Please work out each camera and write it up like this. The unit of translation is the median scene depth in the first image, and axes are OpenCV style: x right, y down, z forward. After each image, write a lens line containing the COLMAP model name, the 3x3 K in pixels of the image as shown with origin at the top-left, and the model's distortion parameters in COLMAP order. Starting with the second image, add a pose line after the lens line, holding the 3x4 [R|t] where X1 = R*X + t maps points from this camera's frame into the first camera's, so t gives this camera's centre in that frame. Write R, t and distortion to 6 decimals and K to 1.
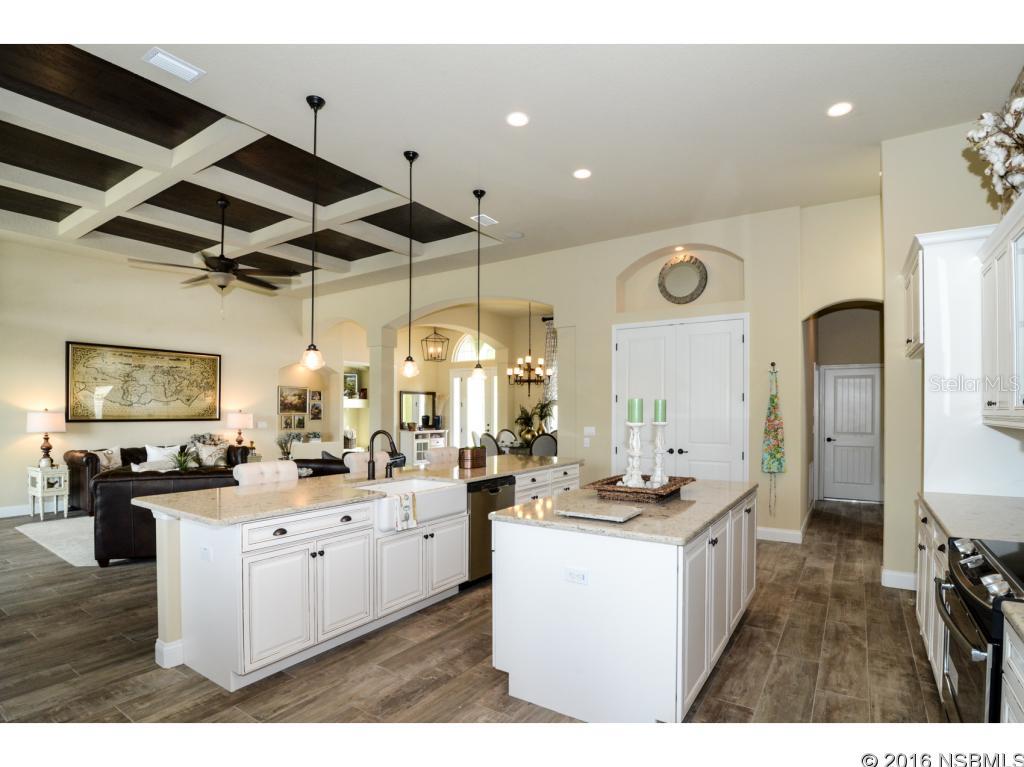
lens RADIAL K [[515.6, 0, 529.2], [0, 515.6, 414.5], [0, 0, 1]] dist [-0.050405, 0.006615]
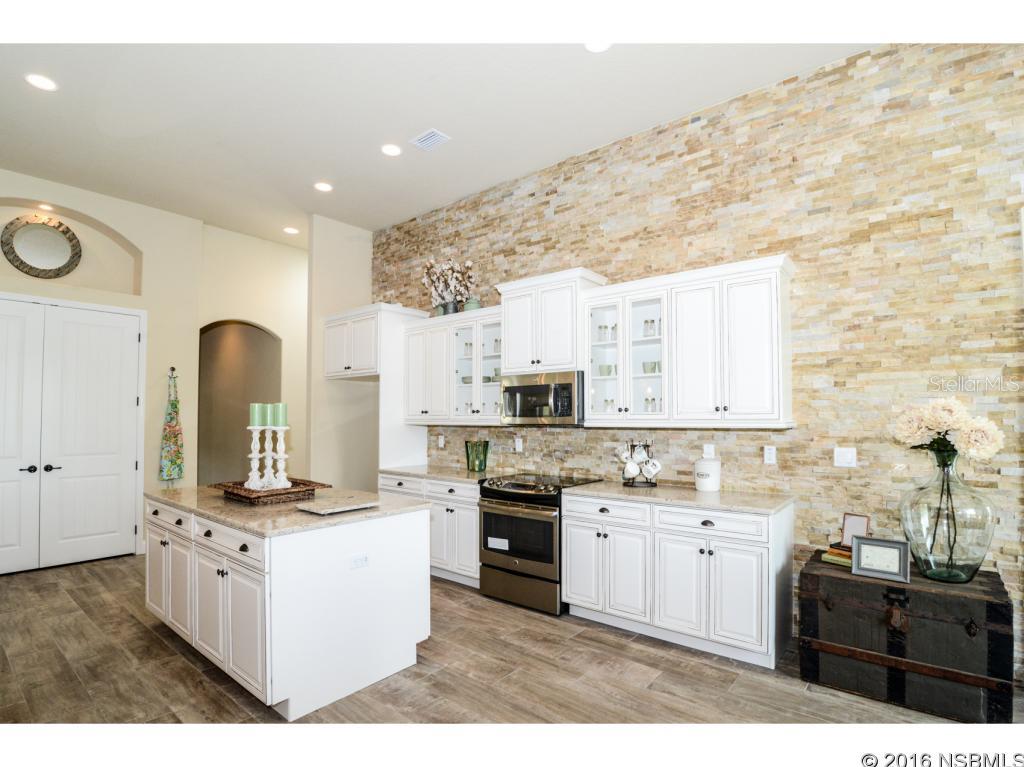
lens RADIAL K [[515.6, 0, 546.9], [0, 515.6, 402.8], [0, 0, 1]] dist [-0.050405, 0.006615]
pose [[0.081125, 0.025188, 0.996386, -0.411005], [0.008083, 0.999631, -0.025928, -0.001999], [-0.996671, 0.010157, 0.080892, 0.196915]]
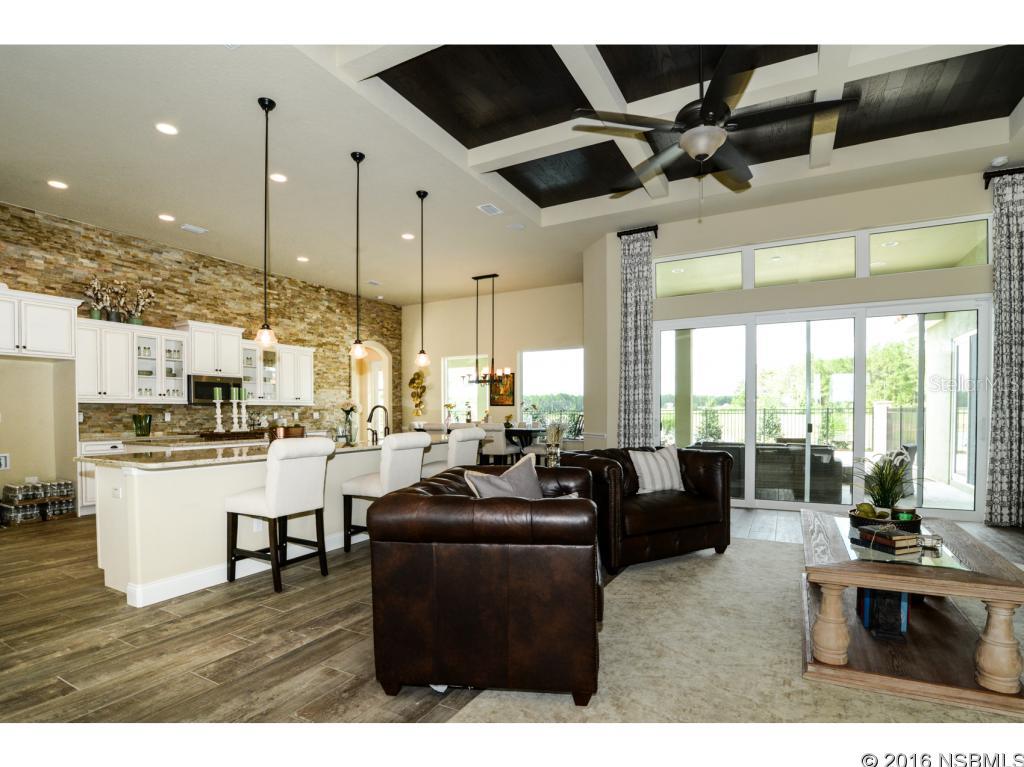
lens RADIAL K [[515.6, 0, 535.0], [0, 515.6, 419.3], [0, 0, 1]] dist [-0.050405, 0.006615]
pose [[-0.992954, 0.012937, -0.117794, -0.359584], [0.011761, 0.999874, 0.010678, 0.042105], [0.117918, 0.009218, -0.992981, 1.612243]]
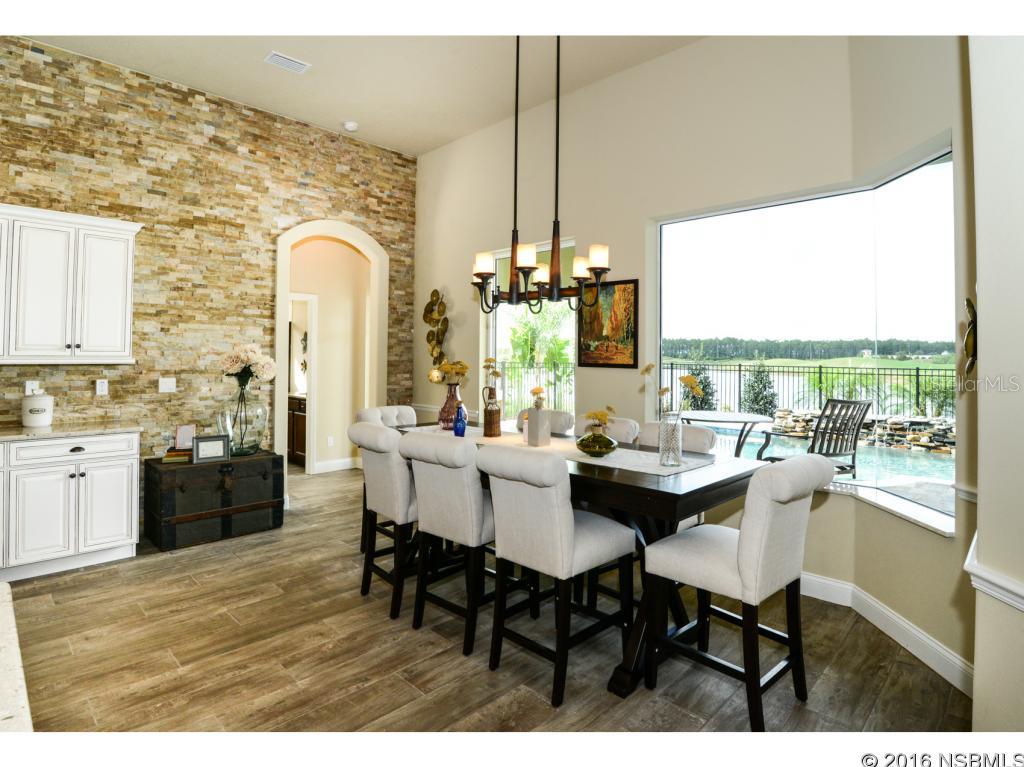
lens RADIAL K [[540.8, 0, 513.8], [0, 540.8, 353.2], [0, 0, 1]] dist [-0.054215, 0.007831]
pose [[-0.980504, -0.010544, 0.196215, -0.472788], [-0.011313, 0.999932, -0.002797, -0.004150], [-0.196173, -0.004962, -0.980557, 0.552866]]
